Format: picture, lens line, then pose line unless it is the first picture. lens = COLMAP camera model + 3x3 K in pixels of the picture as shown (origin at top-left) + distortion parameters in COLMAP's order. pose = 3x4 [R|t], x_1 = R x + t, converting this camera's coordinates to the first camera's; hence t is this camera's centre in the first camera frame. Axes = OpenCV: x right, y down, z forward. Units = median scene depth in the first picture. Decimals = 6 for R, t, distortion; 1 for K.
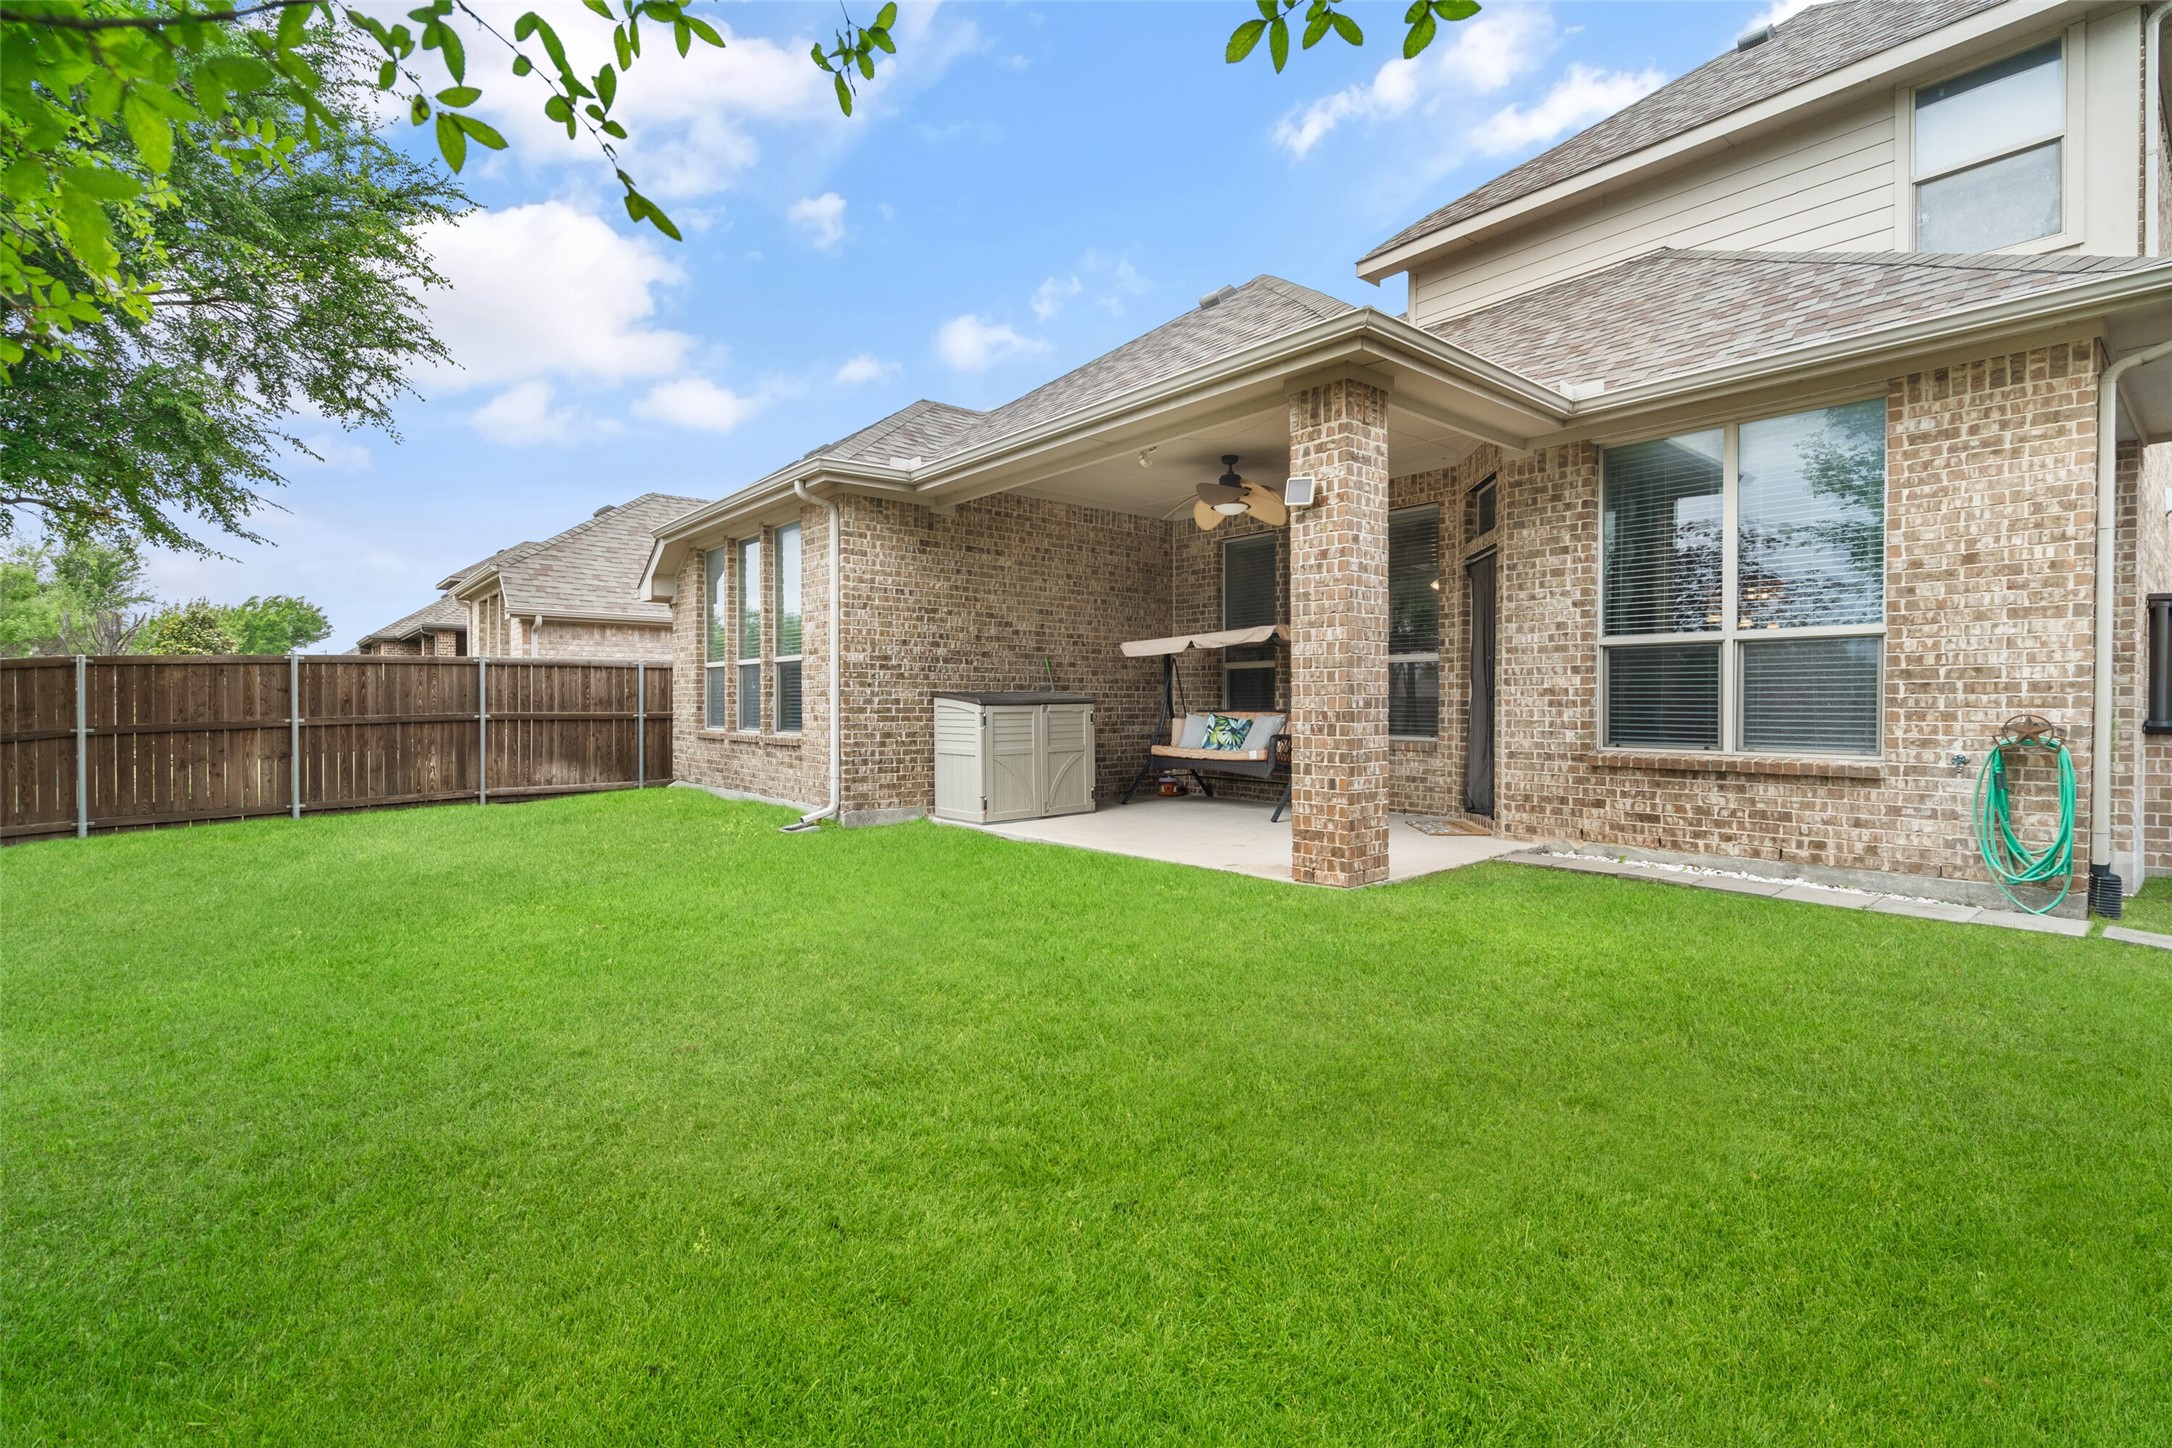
lens RADIAL K [[1001.2, 0, 1086.0], [0, 1001.2, 724.0], [0, 0, 1]] dist [-0.013199, 0.004833]
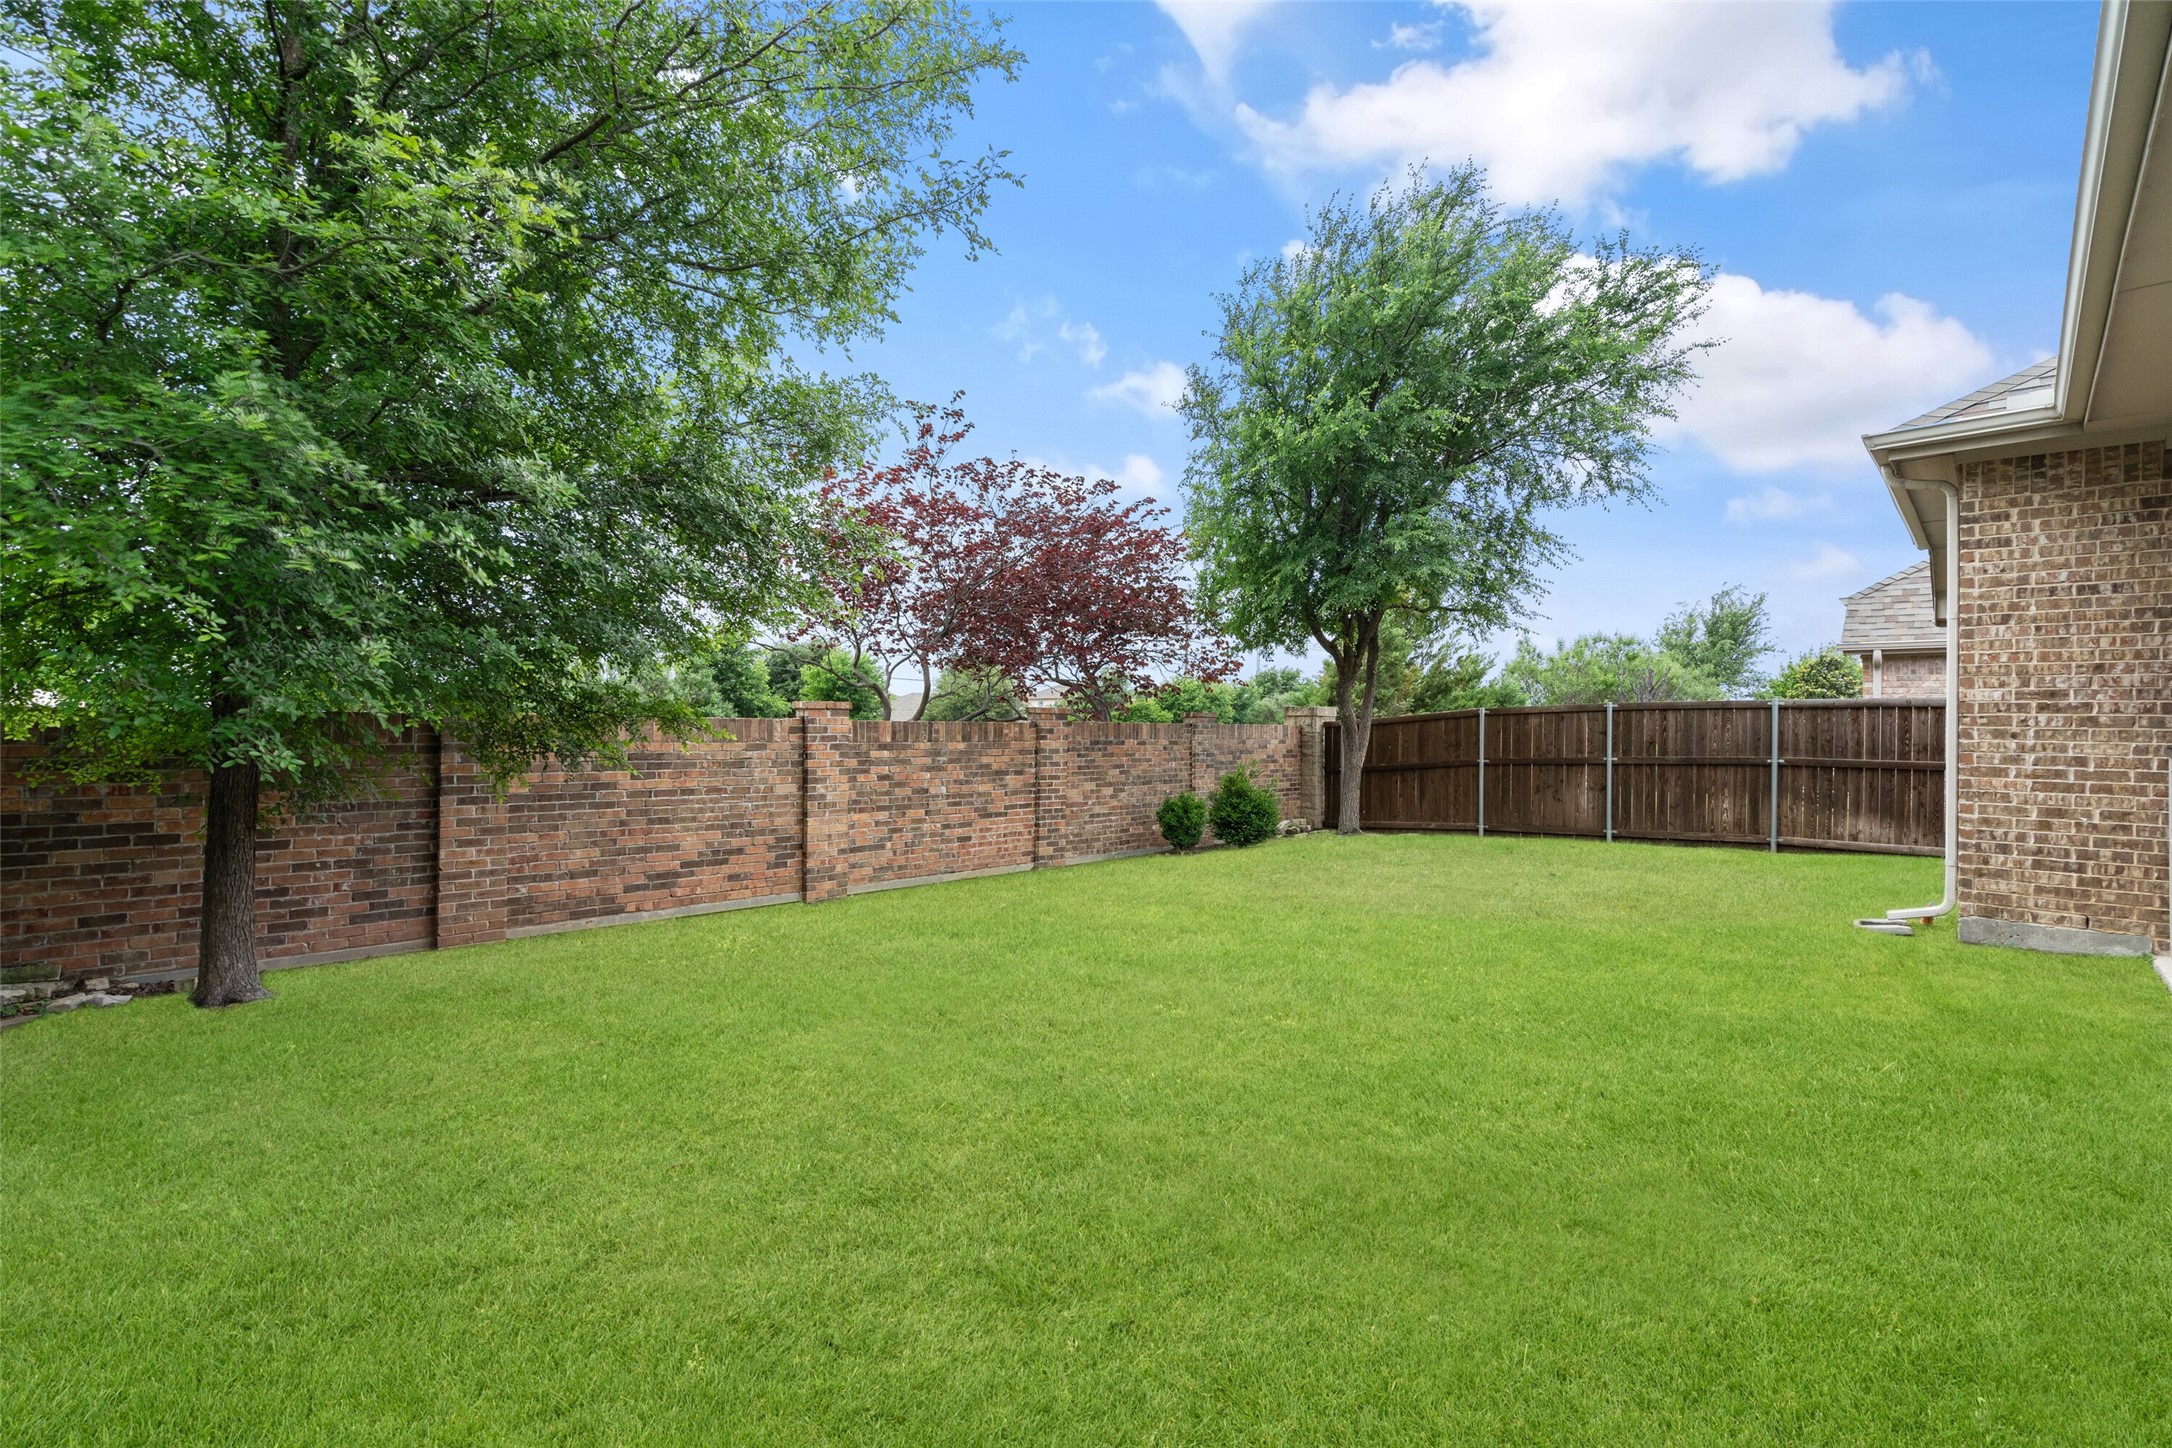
lens RADIAL K [[1001.2, 0, 1086.0], [0, 1001.2, 724.0], [0, 0, 1]] dist [-0.013199, 0.004833]
pose [[0.099944, -0.000806, -0.994993, 0.374770], [-0.033192, 0.999440, -0.004144, -0.022500], [0.994439, 0.033440, 0.099862, 0.301898]]
